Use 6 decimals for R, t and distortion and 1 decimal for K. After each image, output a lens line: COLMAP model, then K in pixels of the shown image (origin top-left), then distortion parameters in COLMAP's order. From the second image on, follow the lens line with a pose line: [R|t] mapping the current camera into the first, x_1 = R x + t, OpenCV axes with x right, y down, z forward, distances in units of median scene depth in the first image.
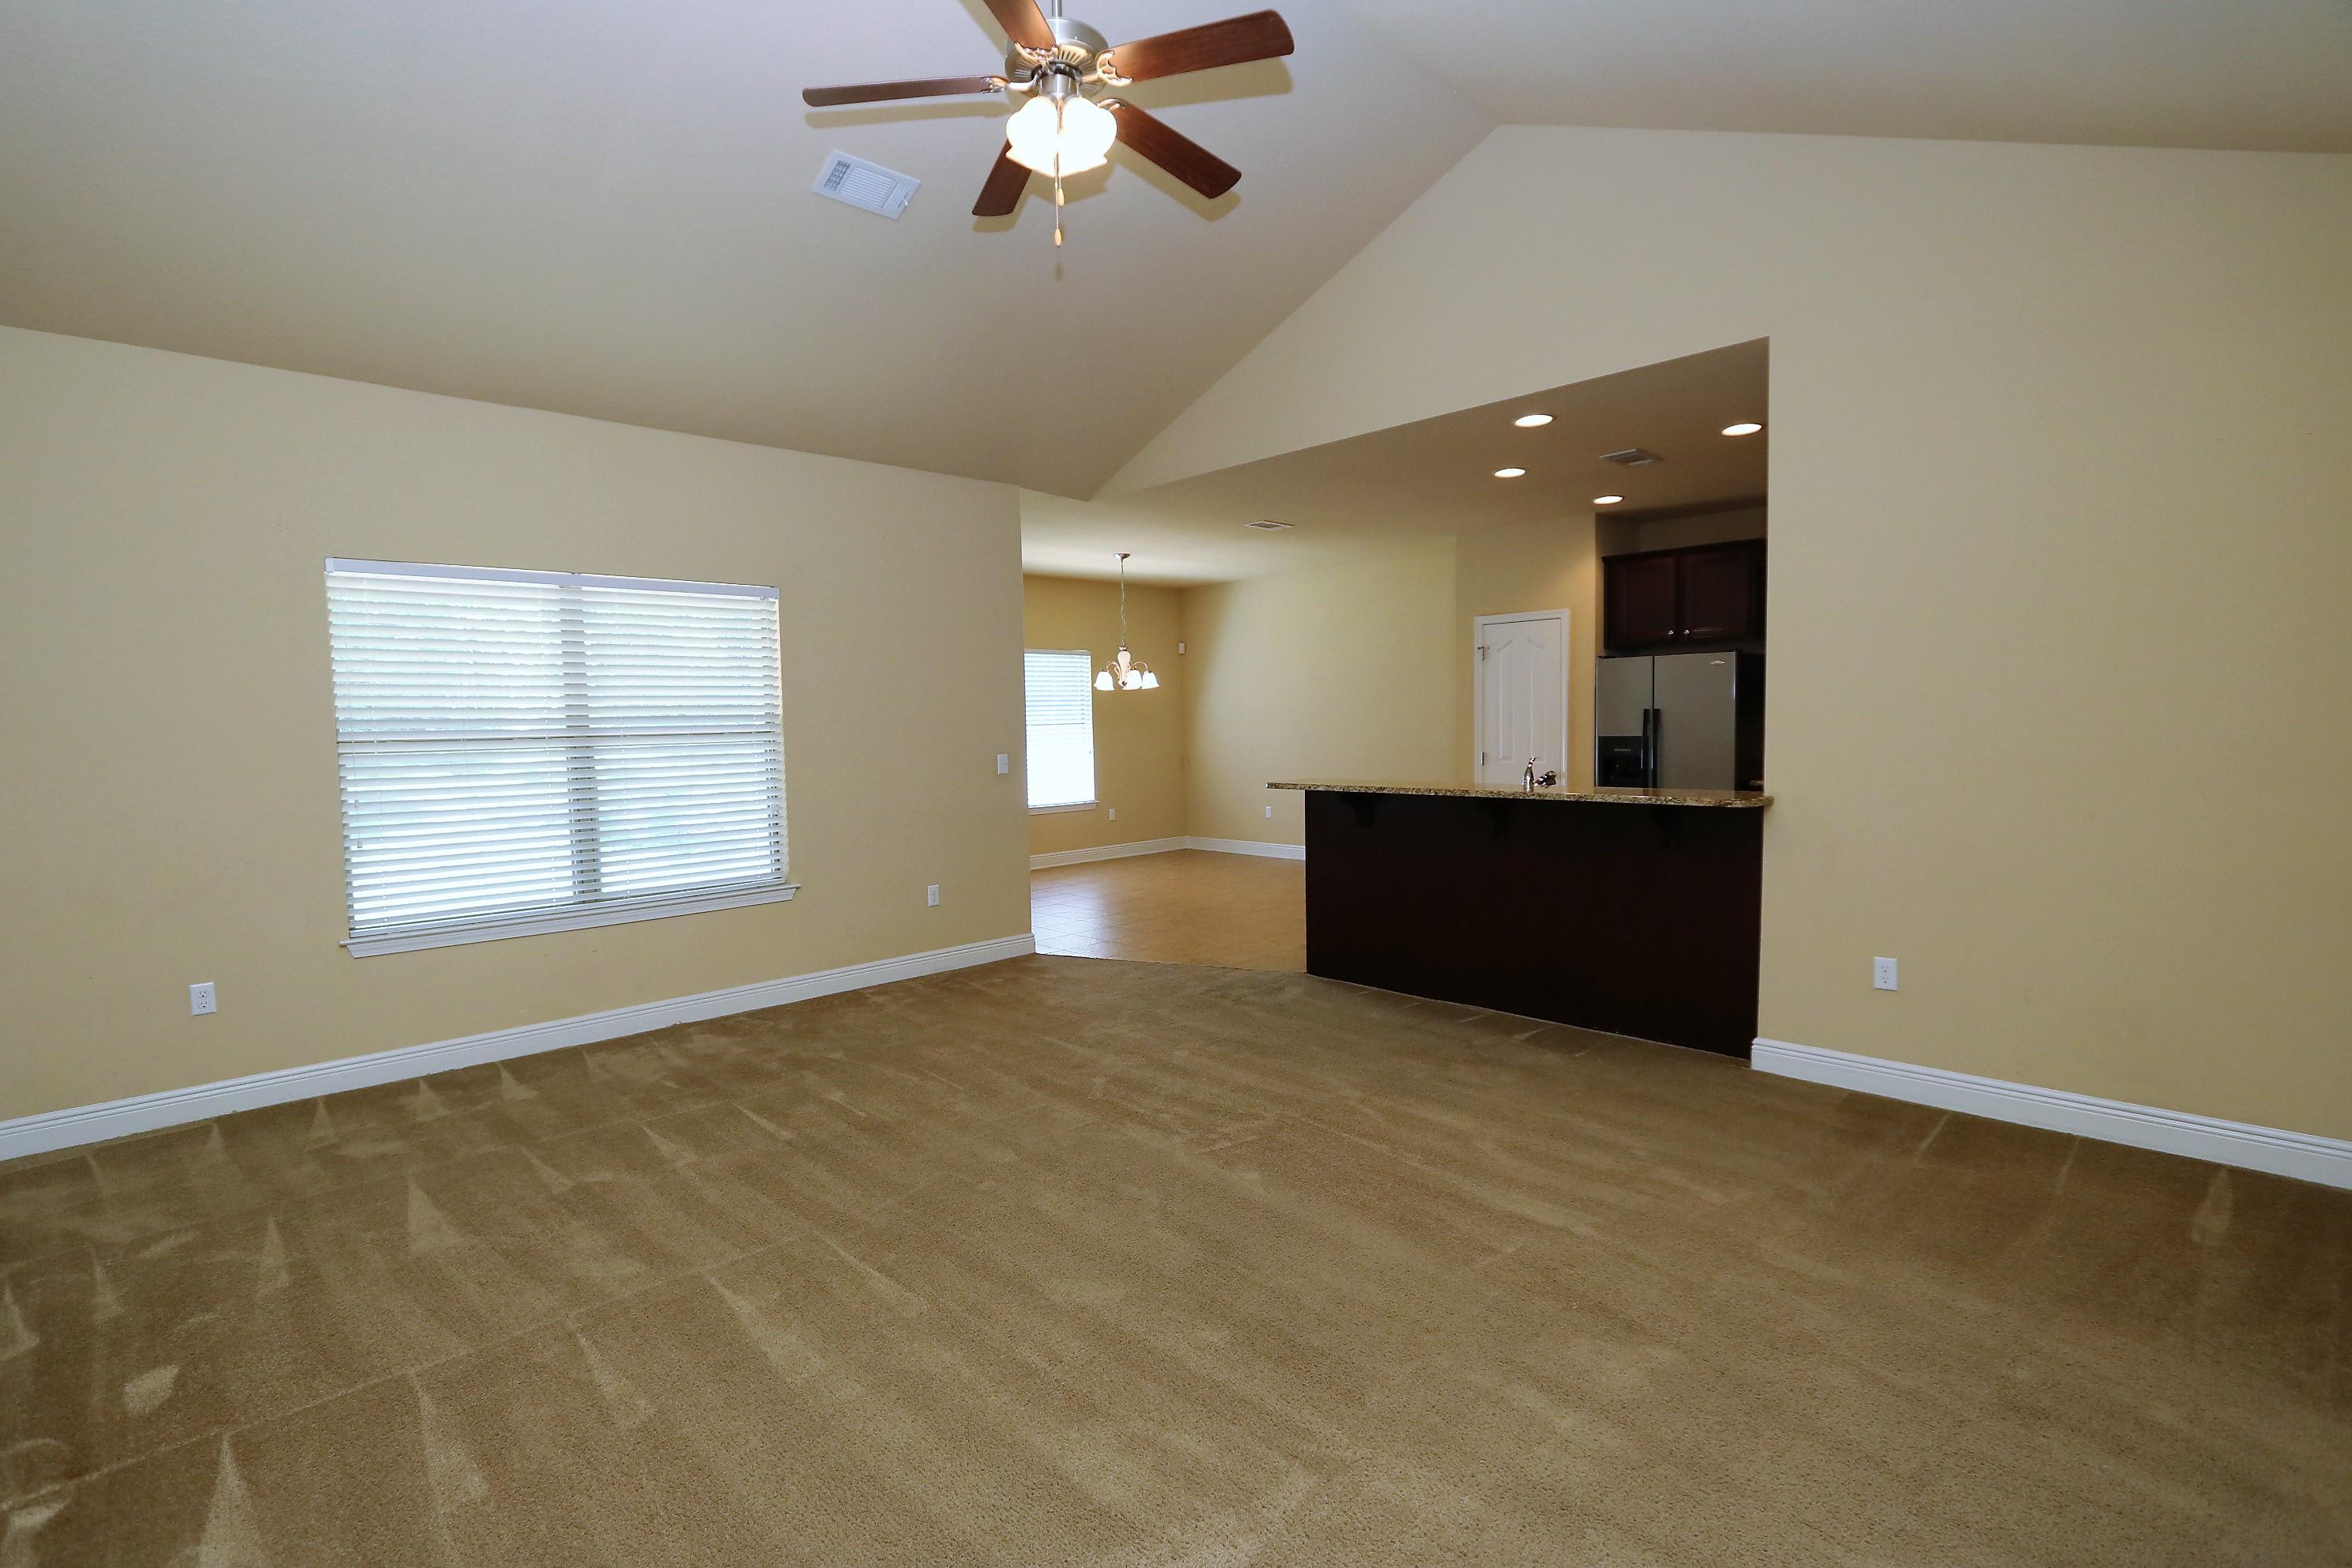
lens RADIAL K [[1083.1, 0, 1157.4], [0, 1083.1, 791.9], [0, 0, 1]] dist [-0.011346, -0.000054]
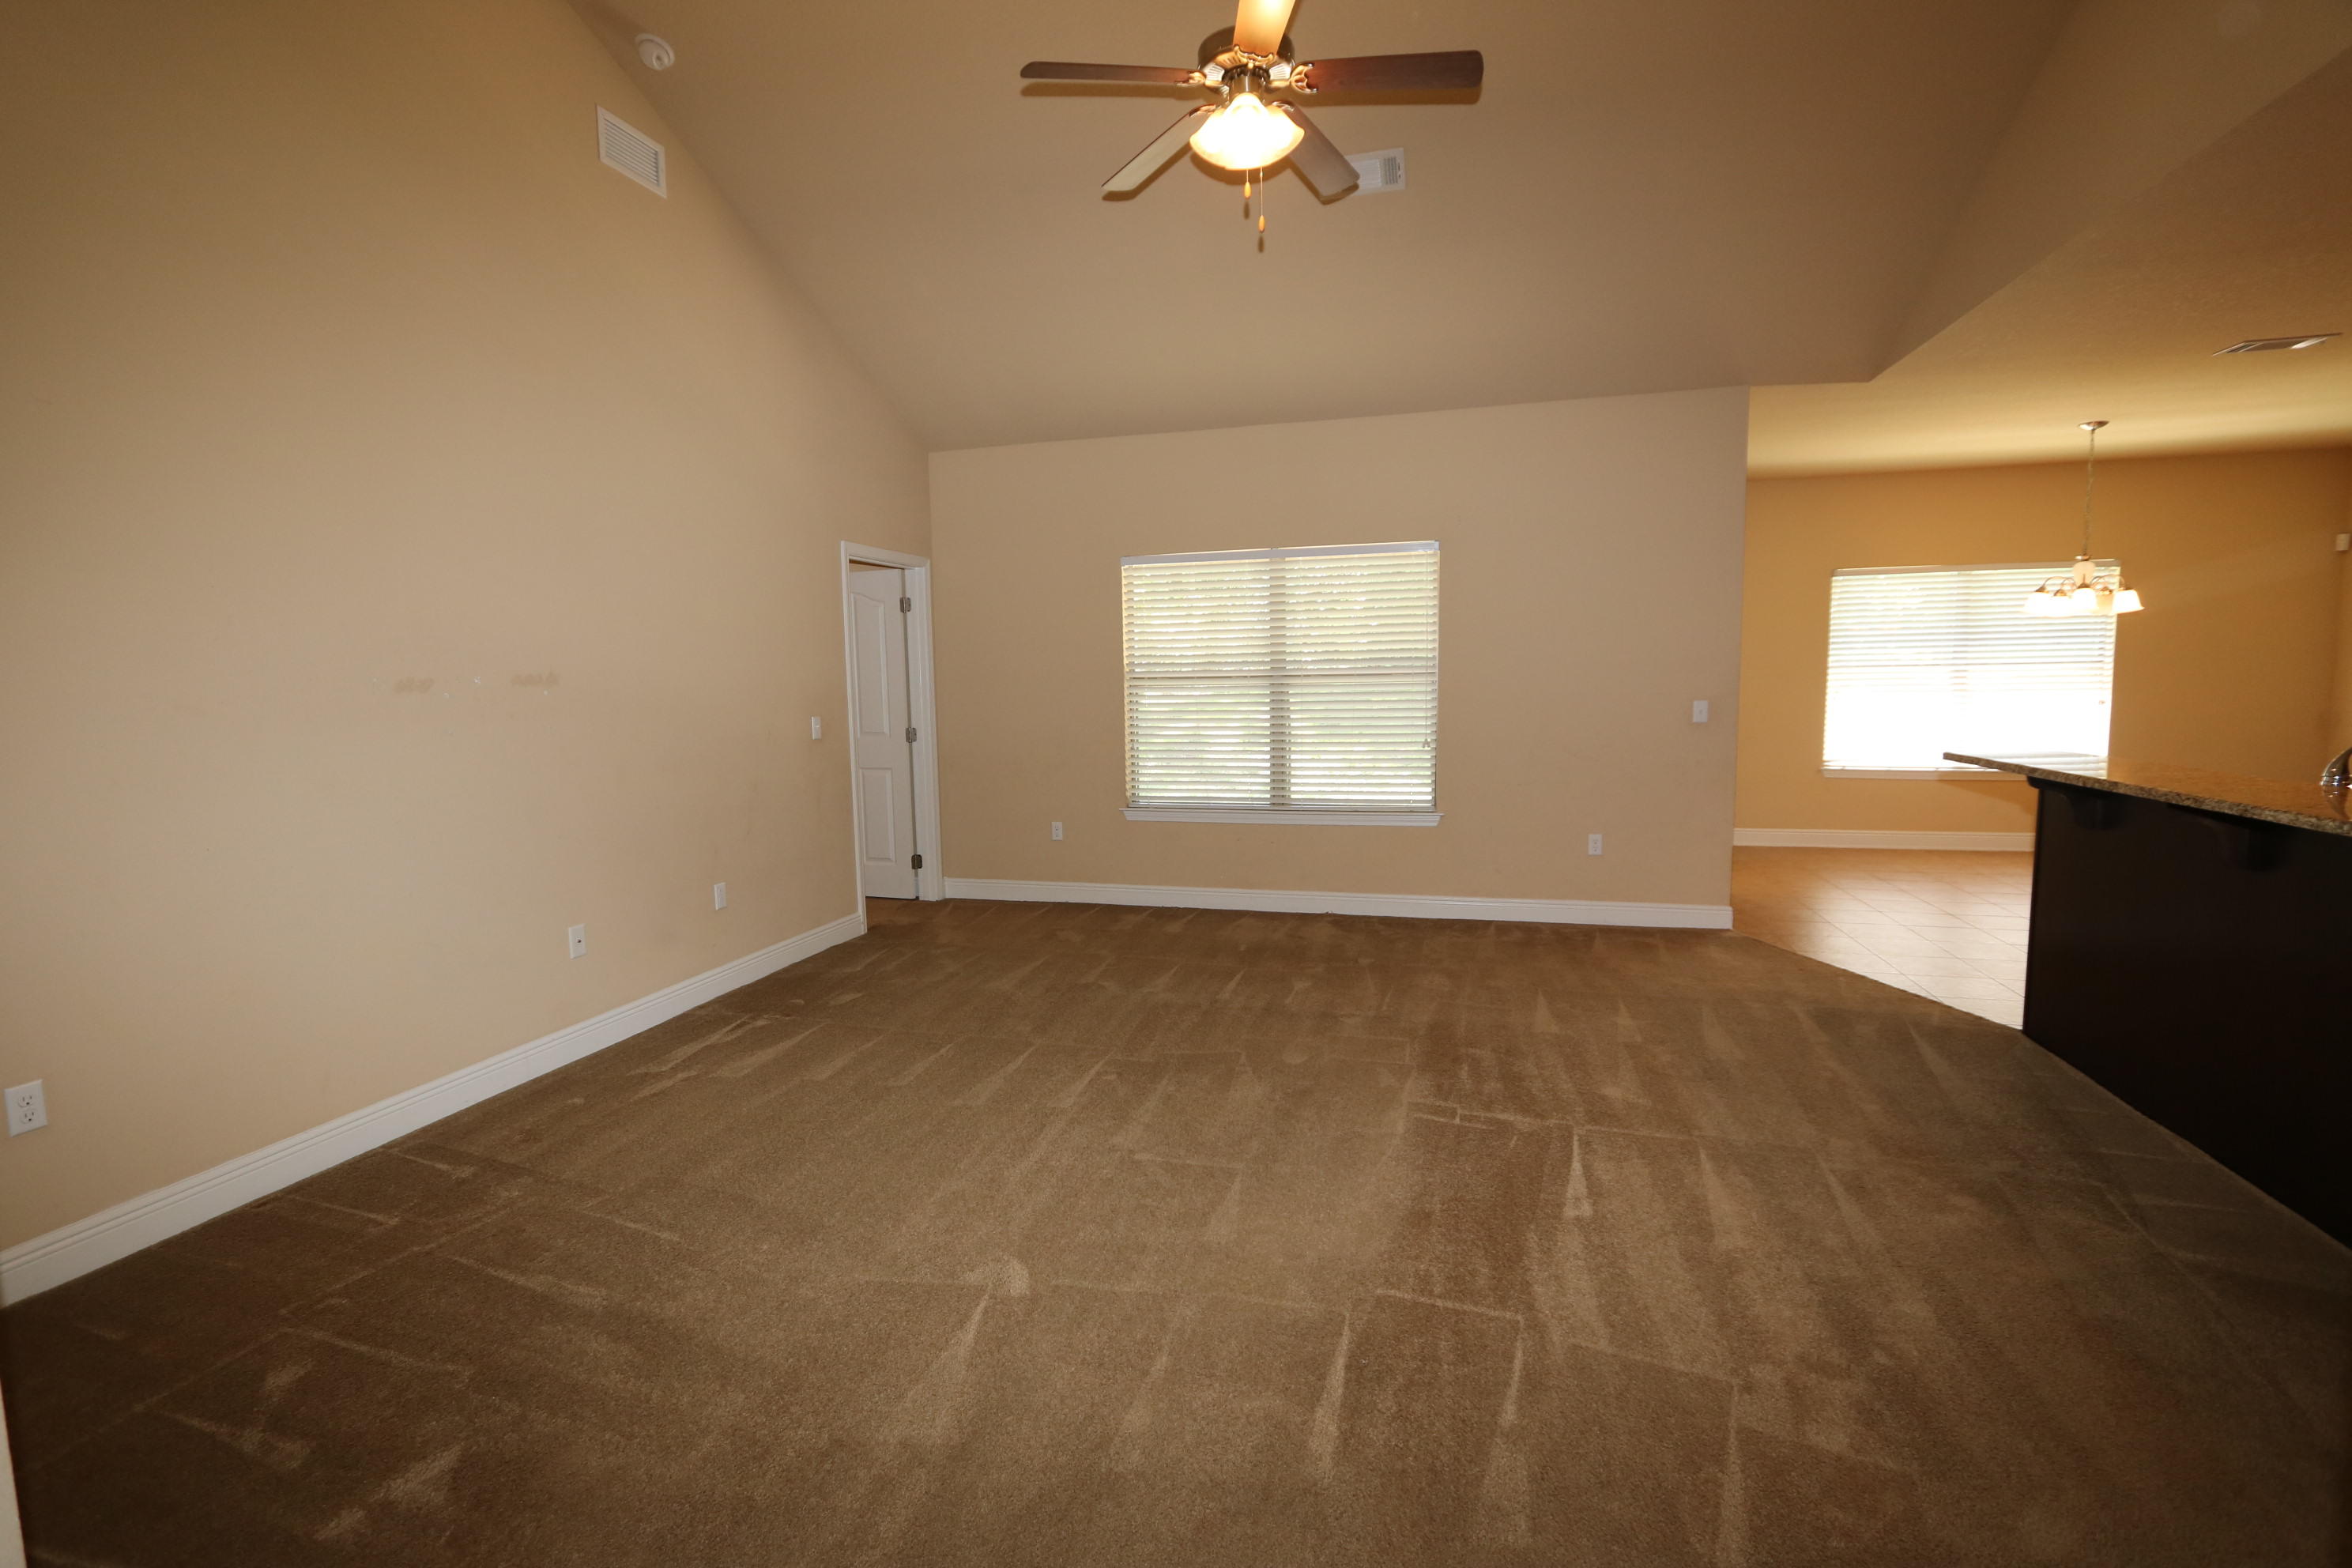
lens RADIAL K [[1083.1, 0, 1156.3], [0, 1083.1, 773.4], [0, 0, 1]] dist [-0.011346, -0.000054]
pose [[0.498234, 0.080500, -0.863298, 0.539165], [-0.051444, 0.996671, 0.063246, -0.010233], [0.865515, 0.012900, 0.500717, 0.245010]]
